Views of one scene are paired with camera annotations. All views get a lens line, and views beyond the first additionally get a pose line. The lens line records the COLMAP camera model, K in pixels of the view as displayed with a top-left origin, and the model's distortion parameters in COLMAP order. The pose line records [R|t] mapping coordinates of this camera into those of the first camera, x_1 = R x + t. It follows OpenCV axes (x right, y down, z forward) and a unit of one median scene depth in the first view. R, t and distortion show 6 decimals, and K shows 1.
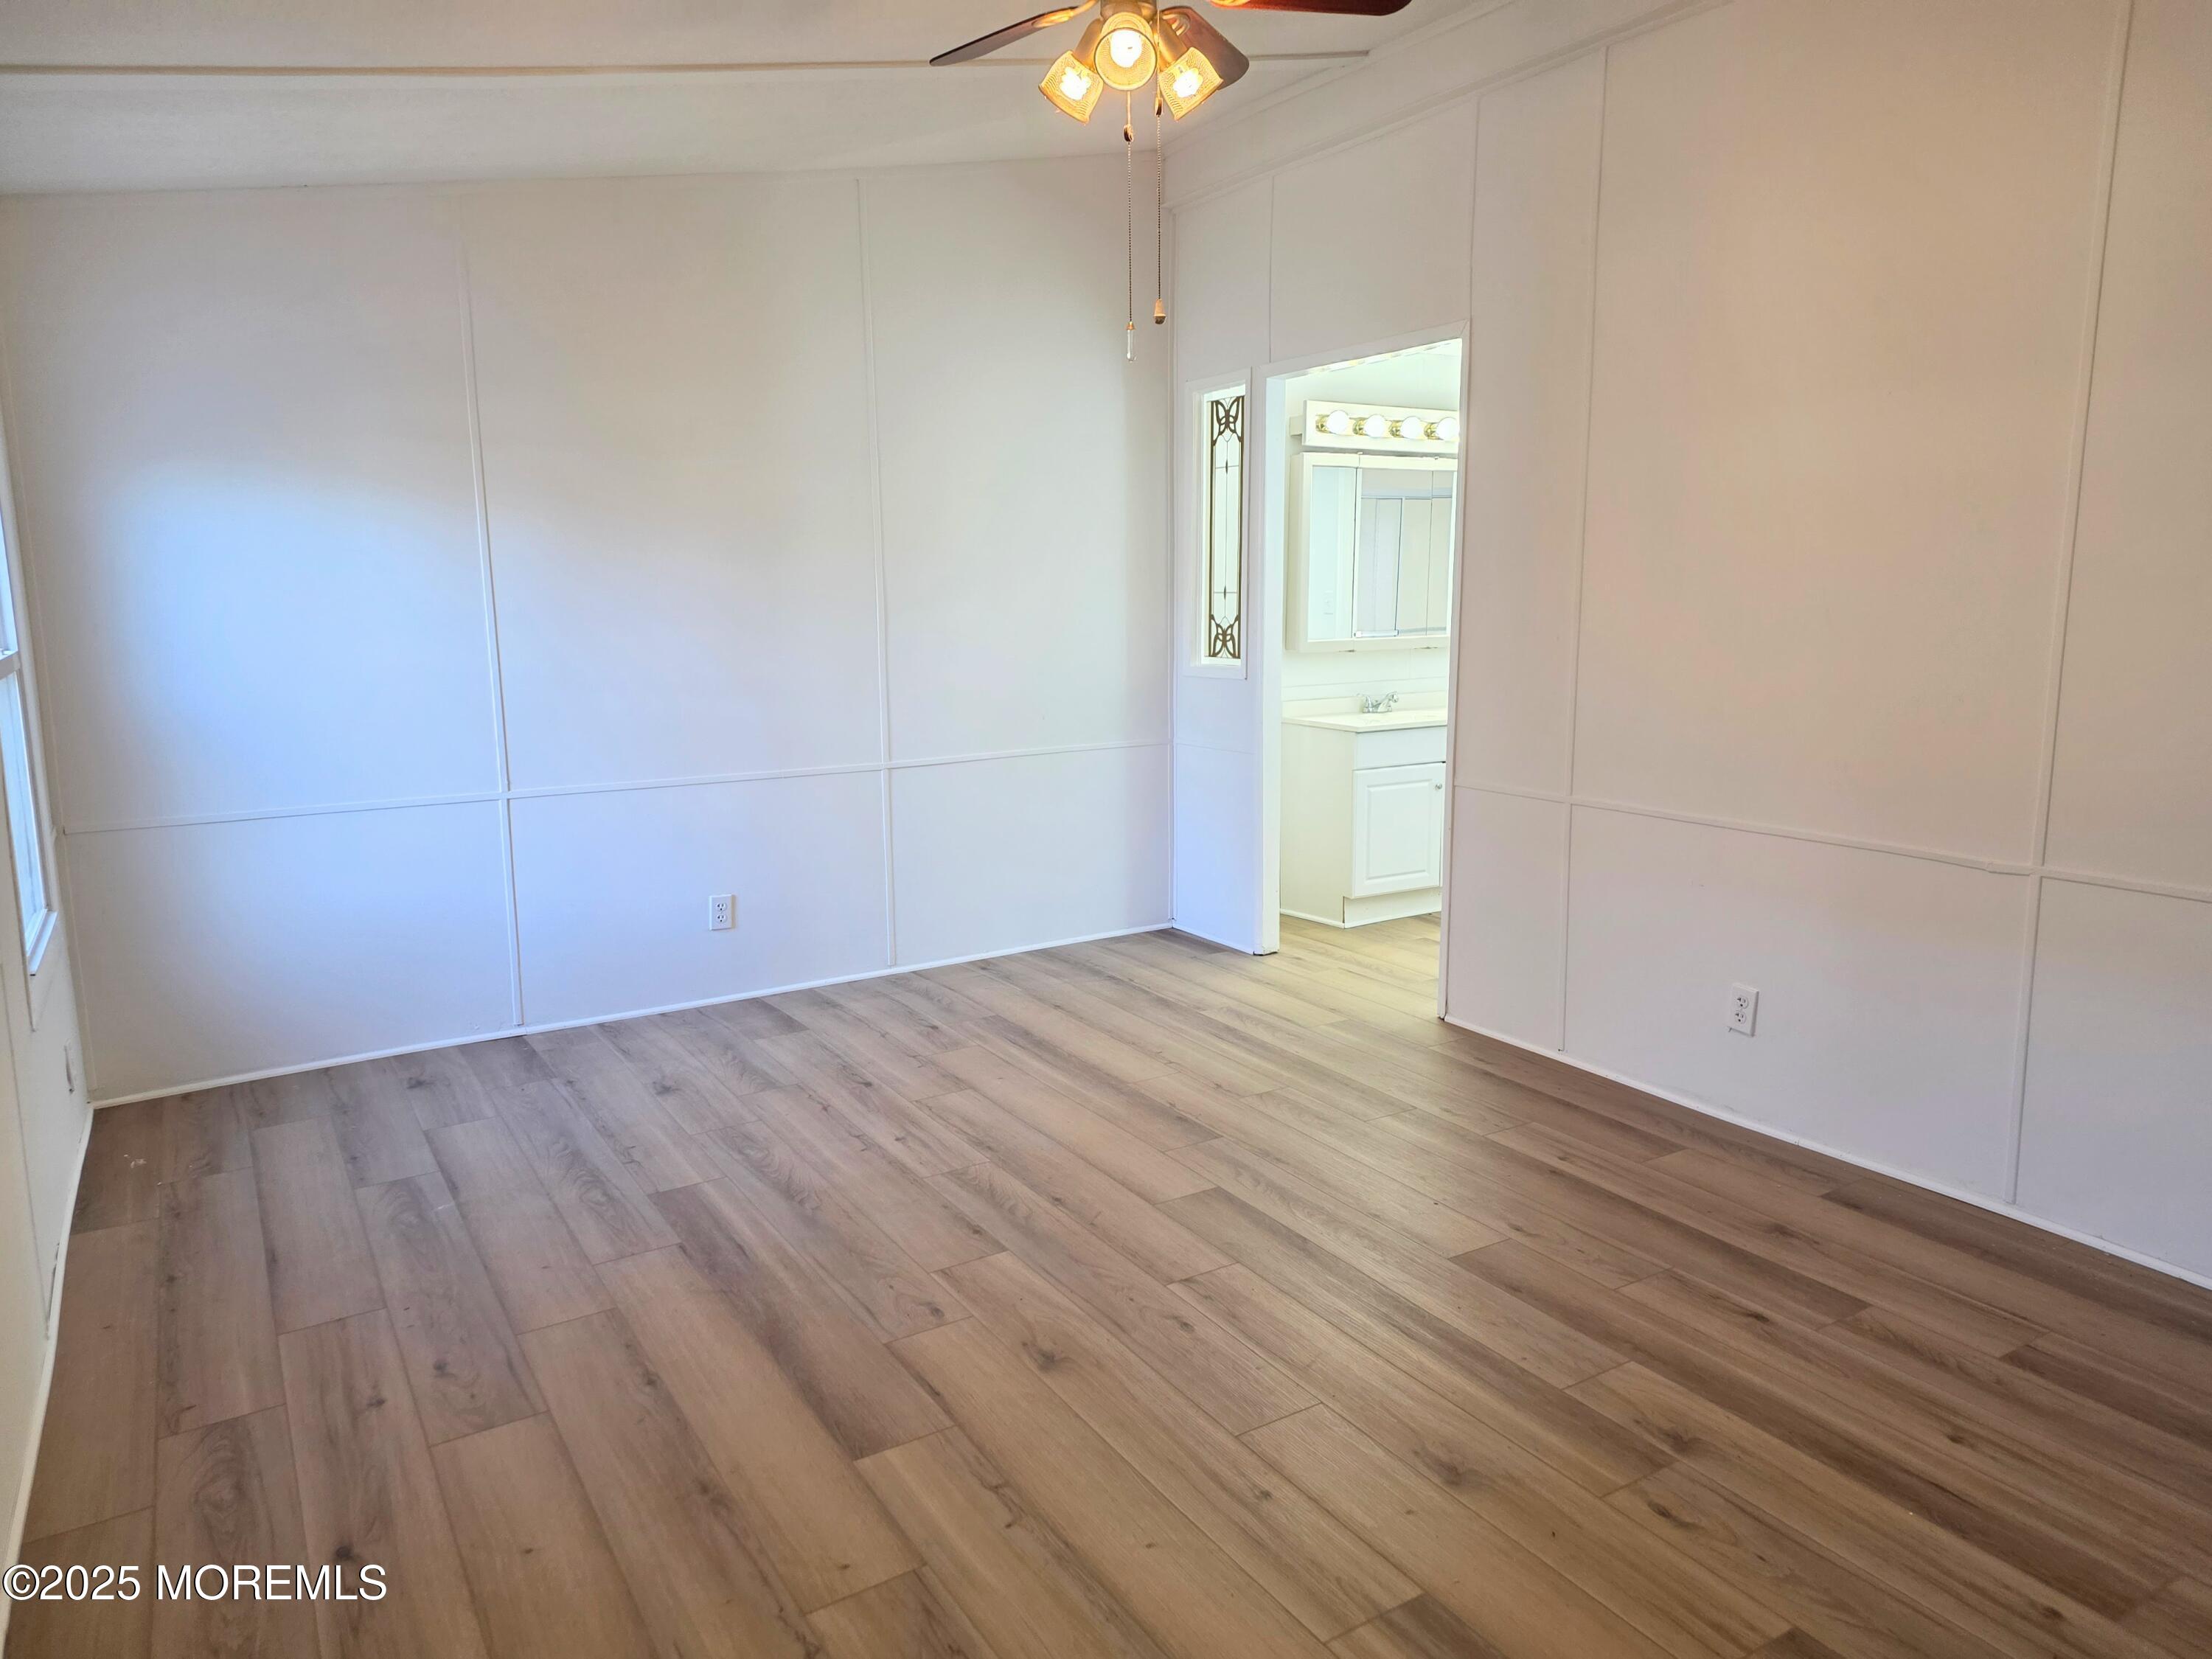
lens RADIAL K [[1459.1, 0, 1106.0], [0, 1459.1, 829.5], [0, 0, 1]] dist [0.104828, -0.099538]
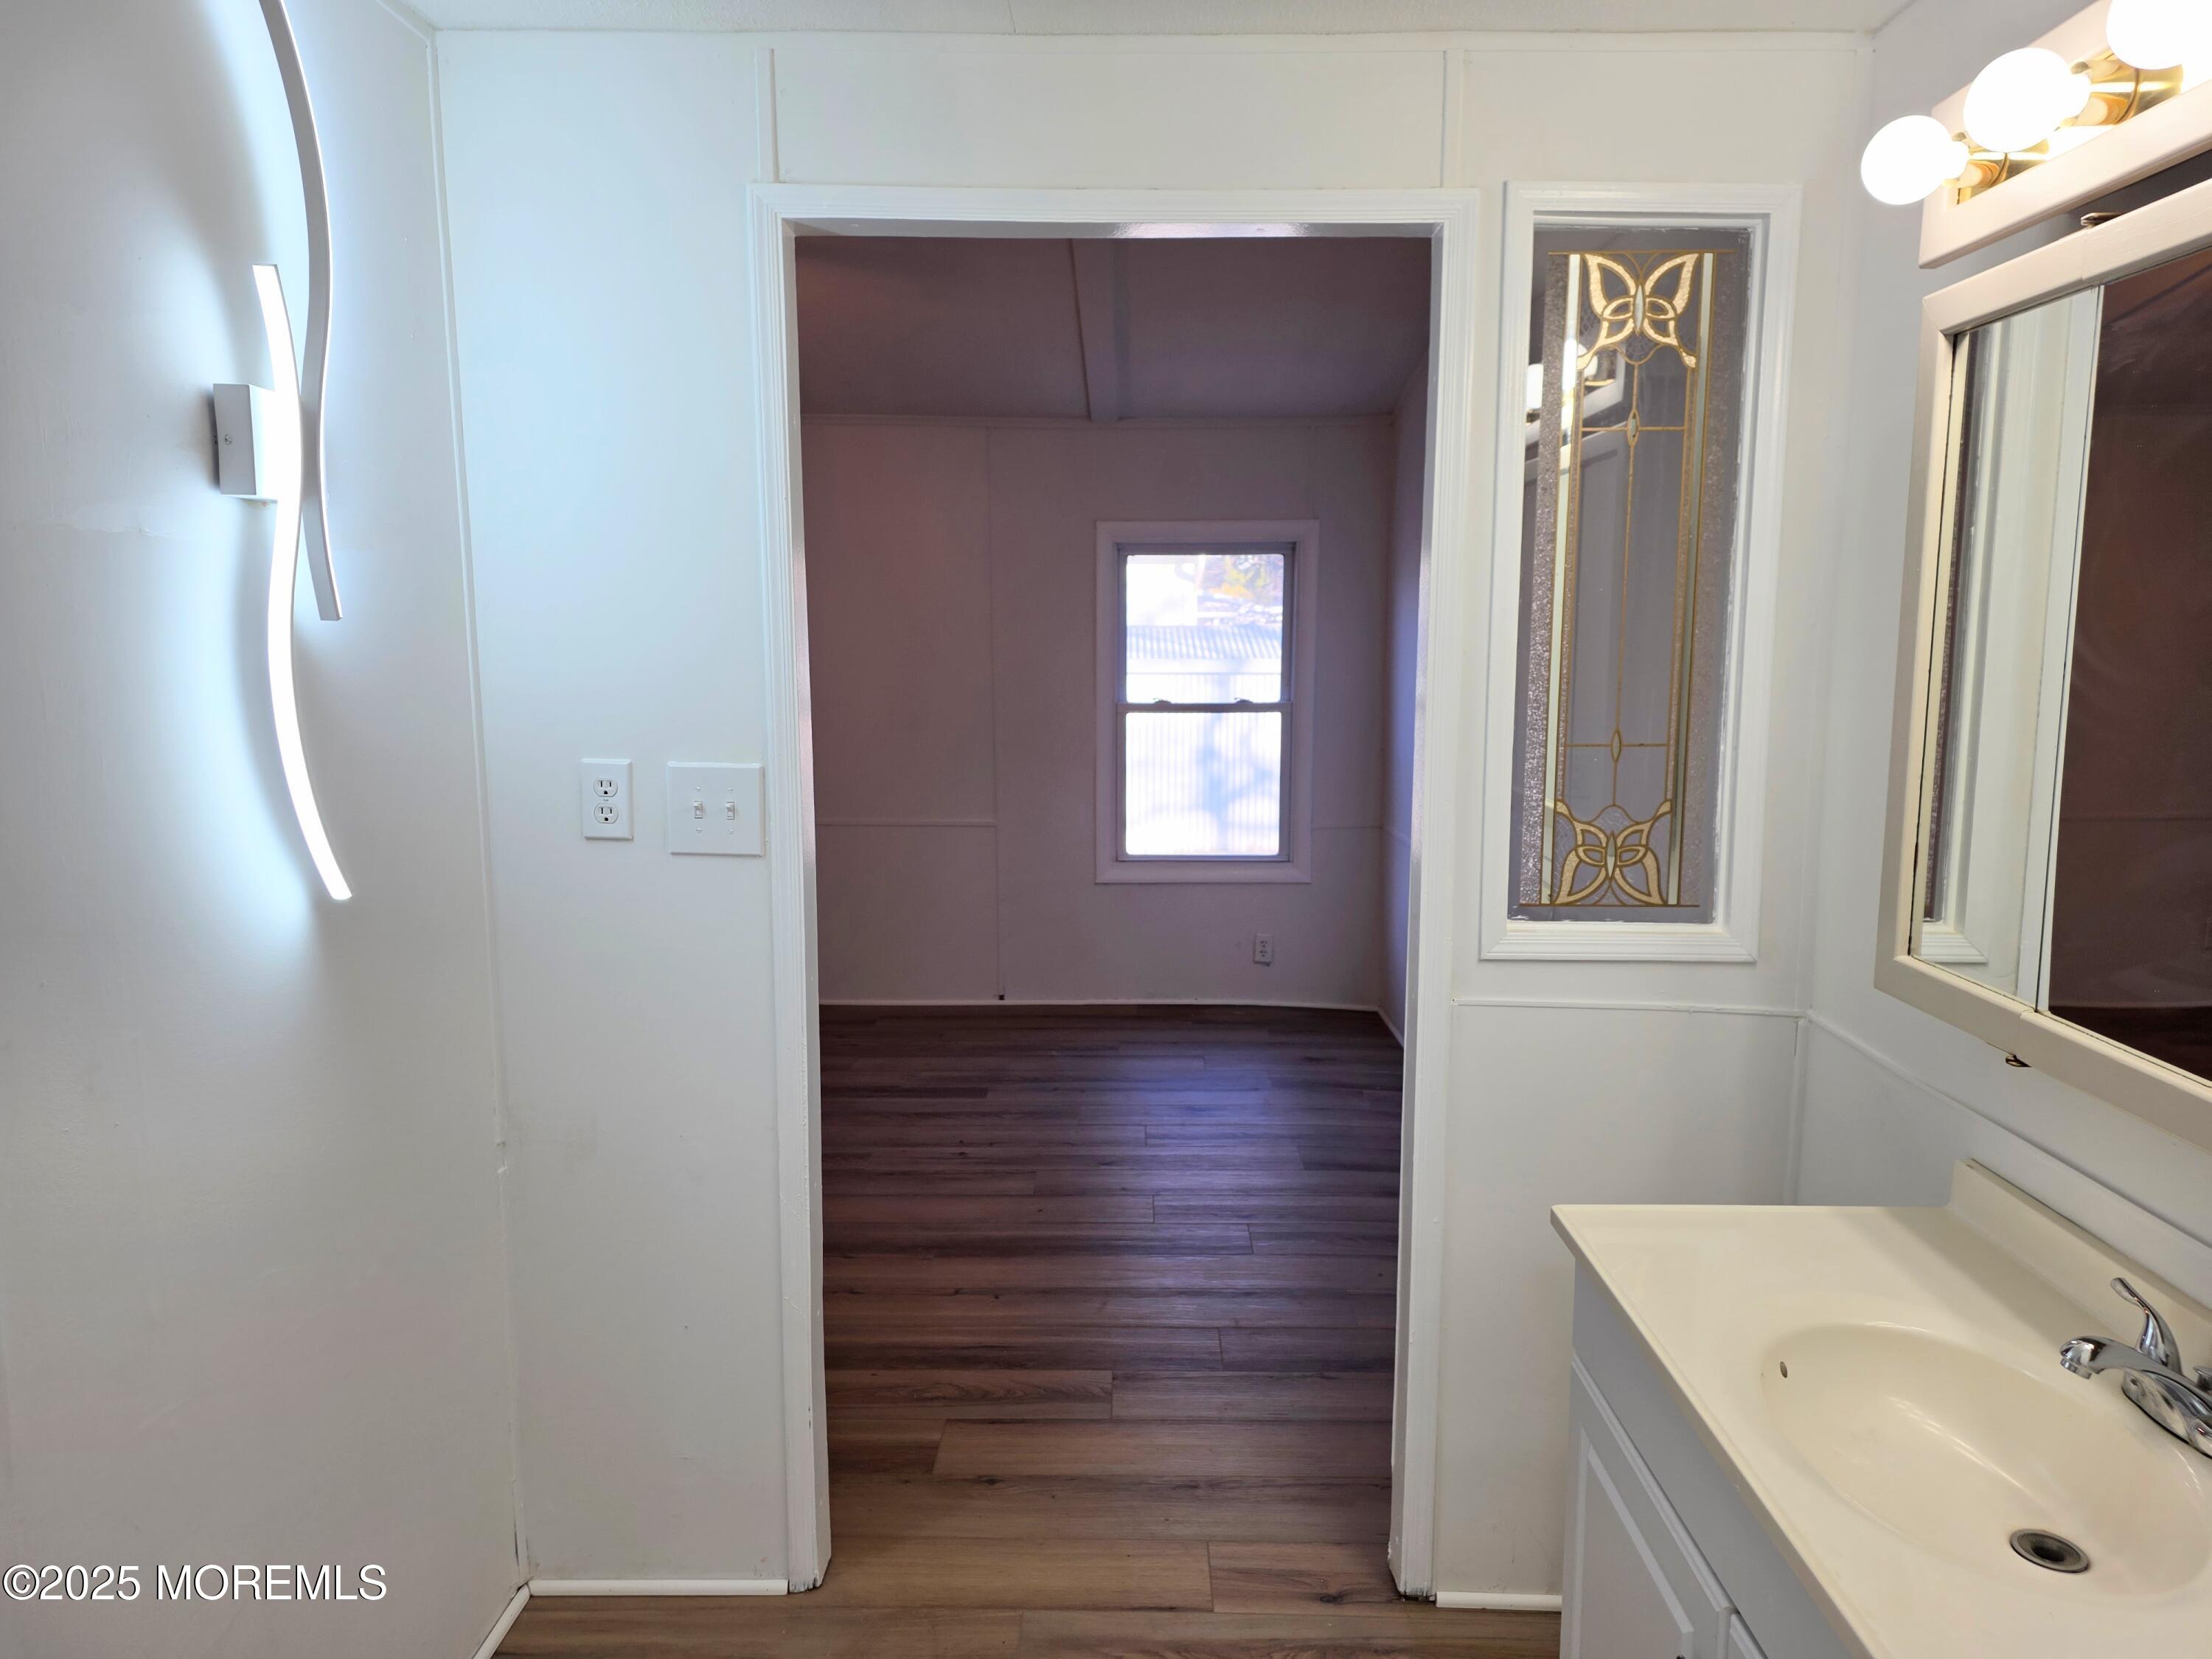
lens RADIAL K [[1447.7, 0, 1119.0], [0, 1447.7, 827.0], [0, 0, 1]] dist [0.116609, -0.116022]
pose [[-0.535809, 0.120378, -0.835714, 0.726090], [-0.140782, 0.963192, 0.229001, -0.318354], [0.832520, 0.240355, -0.499140, 1.632248]]
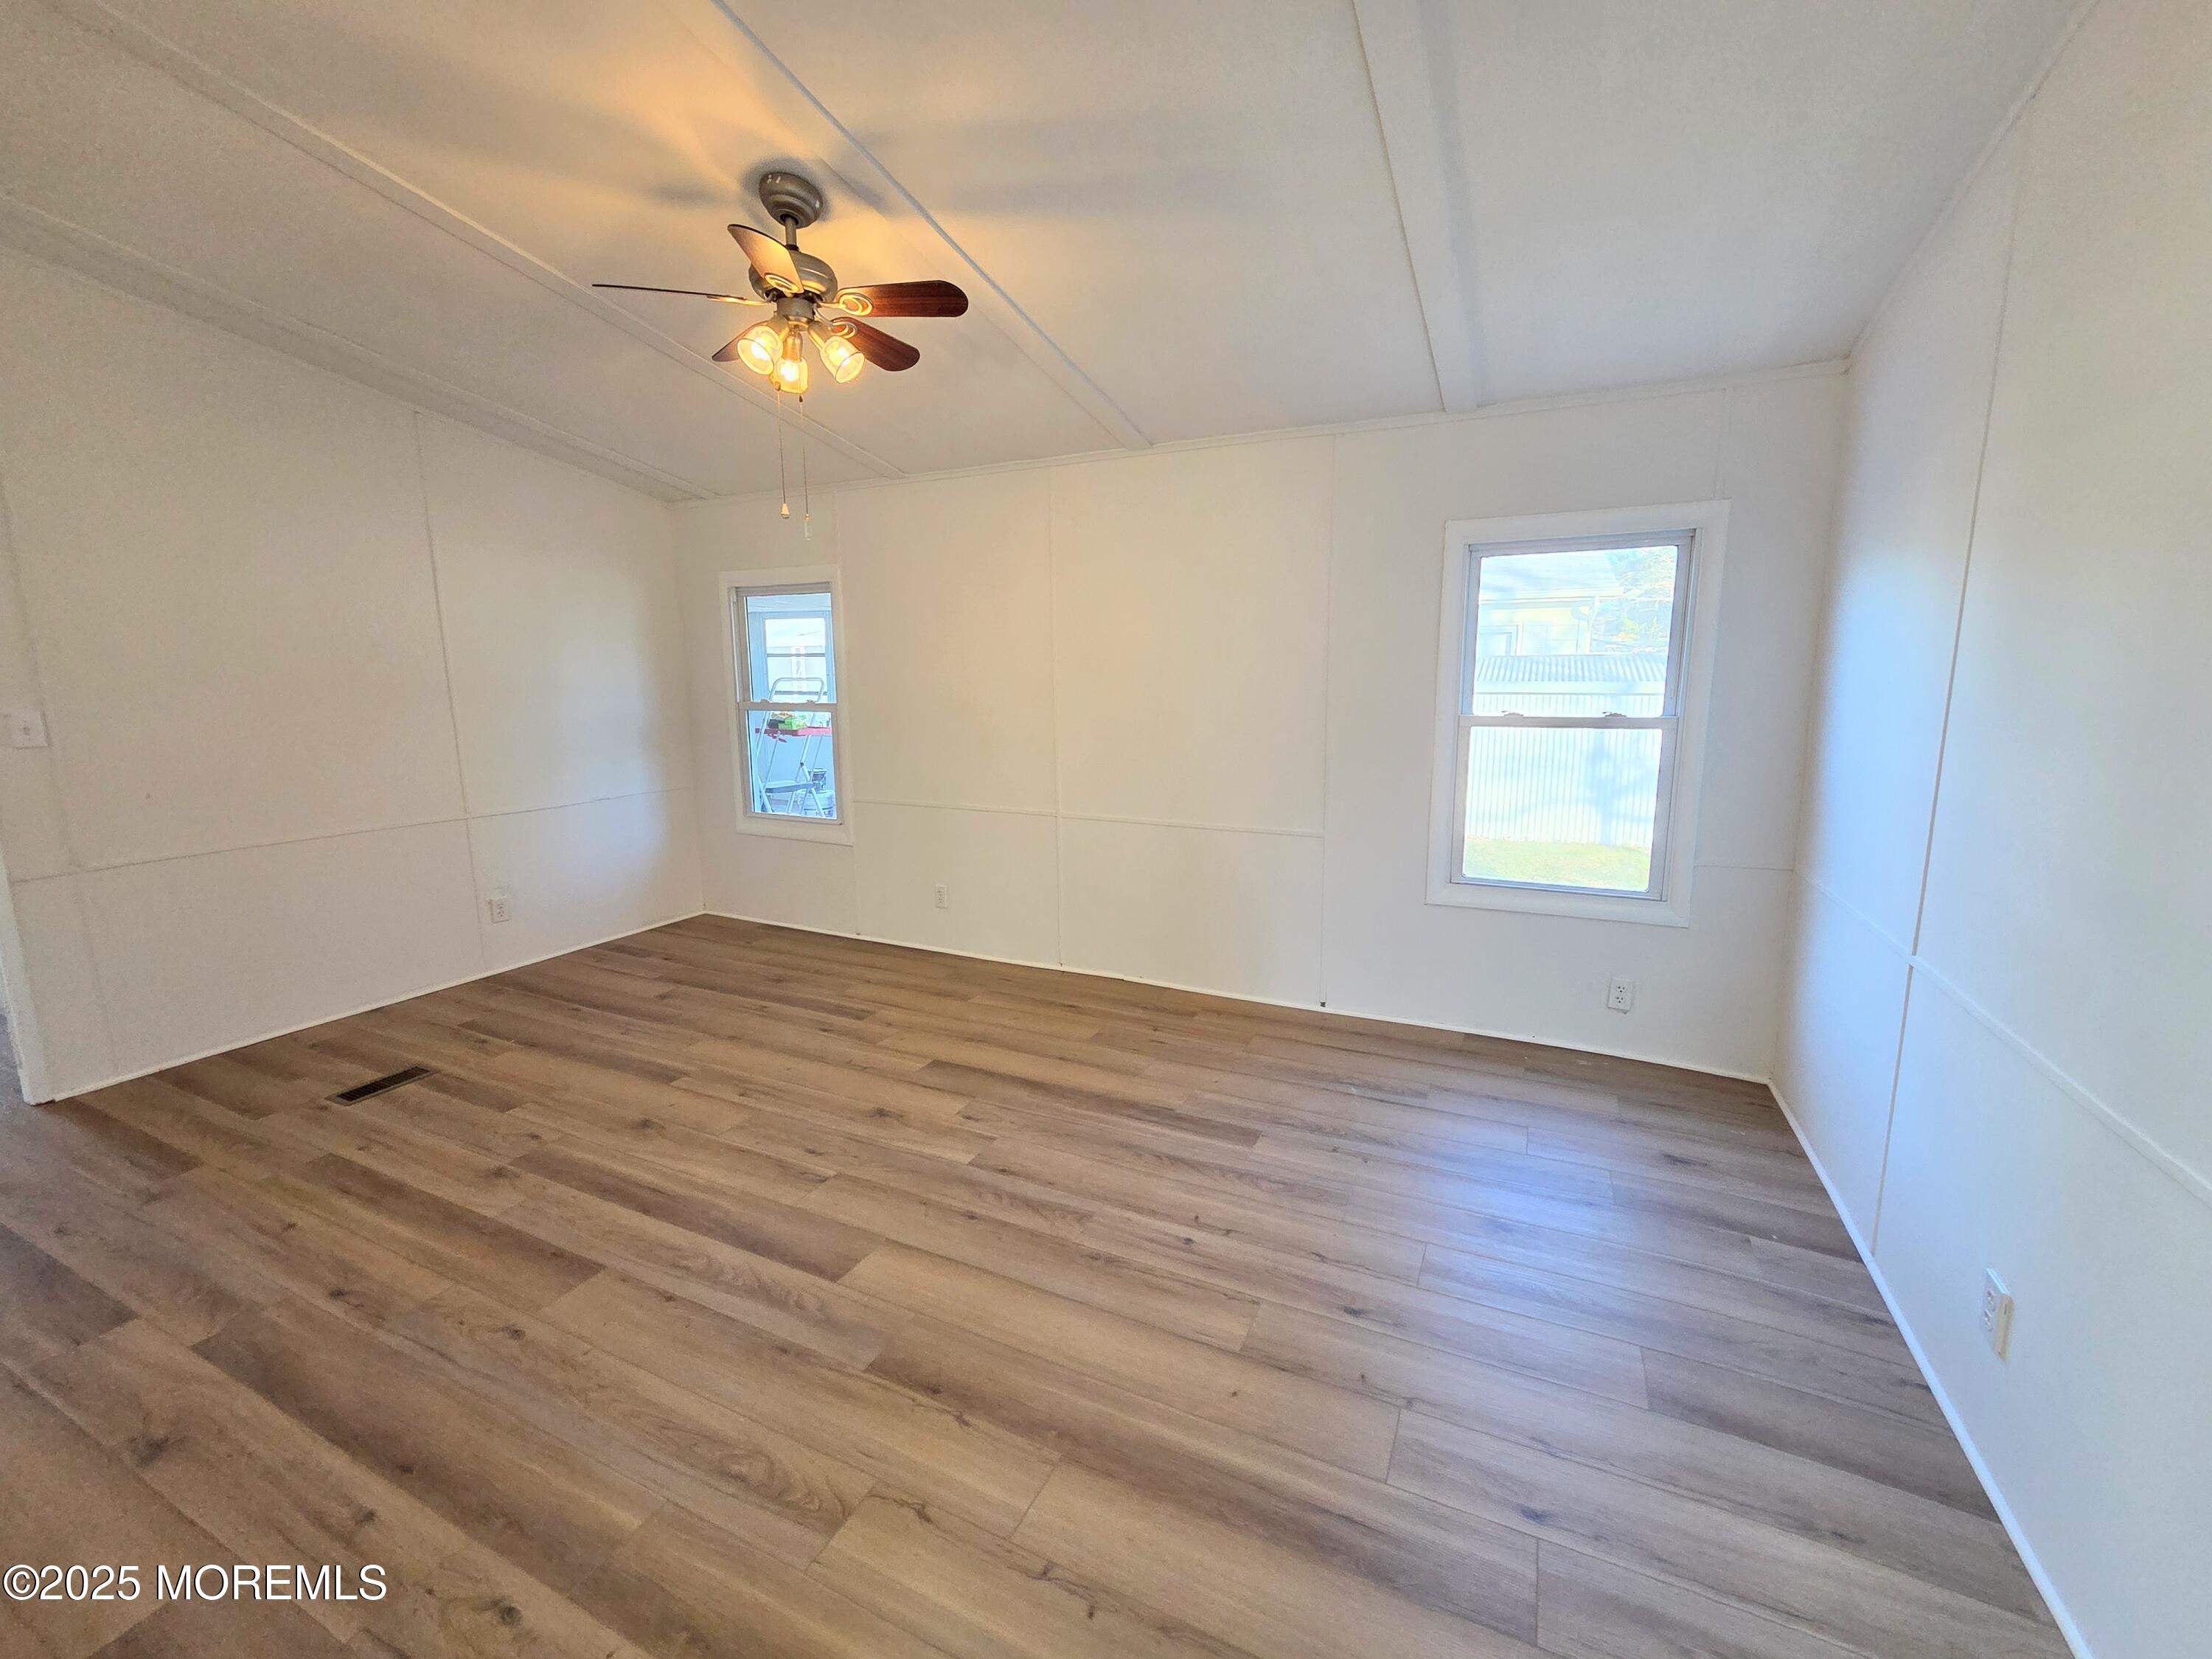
lens RADIAL K [[911.7, 0, 1099.7], [0, 911.7, 816.3], [0, 0, 1]] dist [0.002550, -0.000586]
pose [[-0.845203, 0.097307, -0.525512, 0.205043], [-0.077344, 0.950664, 0.300427, -0.241011], [0.528819, 0.294568, -0.795978, 1.389330]]
